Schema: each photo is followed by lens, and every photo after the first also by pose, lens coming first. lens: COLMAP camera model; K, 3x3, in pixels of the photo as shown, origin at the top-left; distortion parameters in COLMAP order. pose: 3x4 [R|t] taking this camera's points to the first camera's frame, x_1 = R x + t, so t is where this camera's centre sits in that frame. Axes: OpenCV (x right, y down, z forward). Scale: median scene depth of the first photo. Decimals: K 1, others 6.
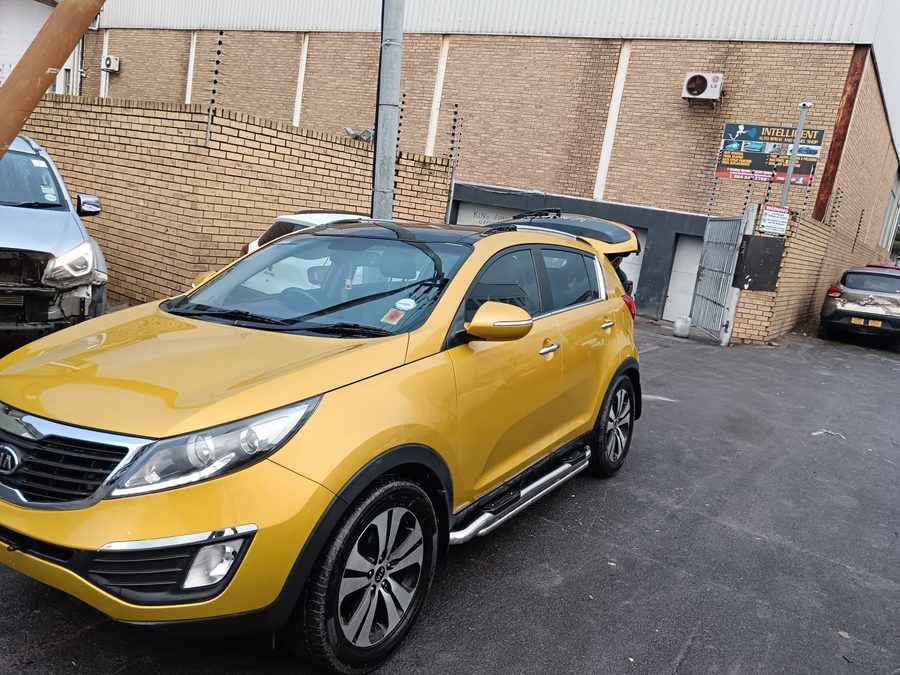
lens RADIAL K [[706.0, 0, 451.3], [0, 706.0, 340.4], [0, 0, 1]] dist [-0.009072, 0.012909]
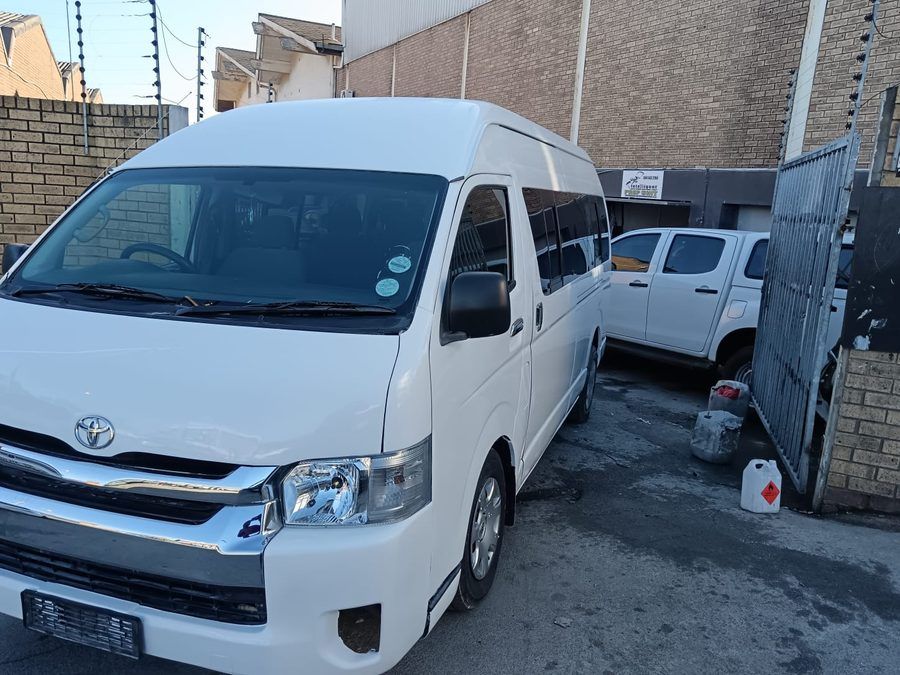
lens RADIAL K [[706.0, 0, 448.0], [0, 706.0, 336.4], [0, 0, 1]] dist [-0.009072, 0.012909]
pose [[0.827777, 0.013290, -0.560900, 0.445473], [-0.040305, 0.998545, -0.035823, -0.059698], [0.559608, 0.052261, 0.827108, 0.616798]]
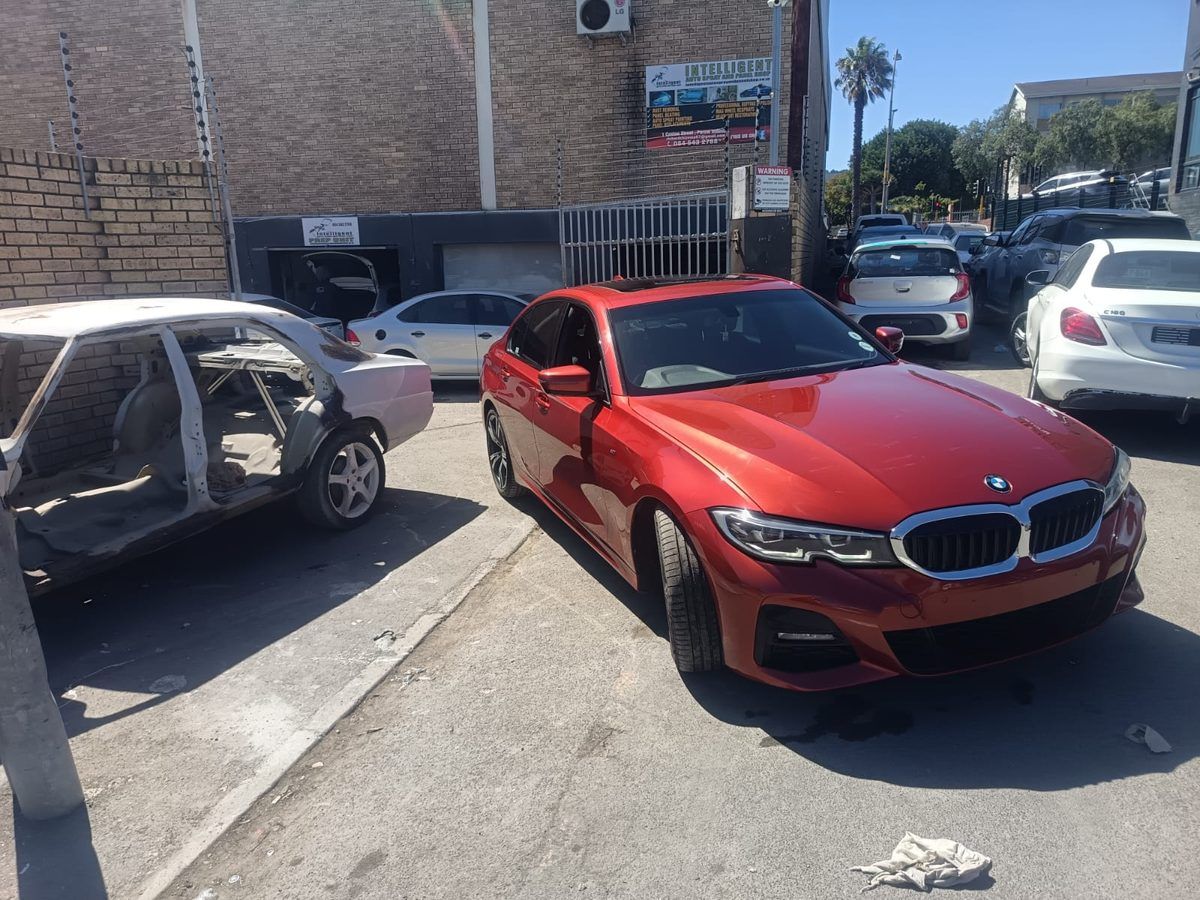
lens RADIAL K [[847.7, 0, 602.7], [0, 847.7, 452.6], [0, 0, 1]] dist [0.019320, -0.014553]
pose [[0.928400, -0.239306, 0.284264, 0.034780], [0.221510, 0.970647, 0.093684, -0.042804], [-0.298339, -0.024009, 0.954158, 0.294672]]
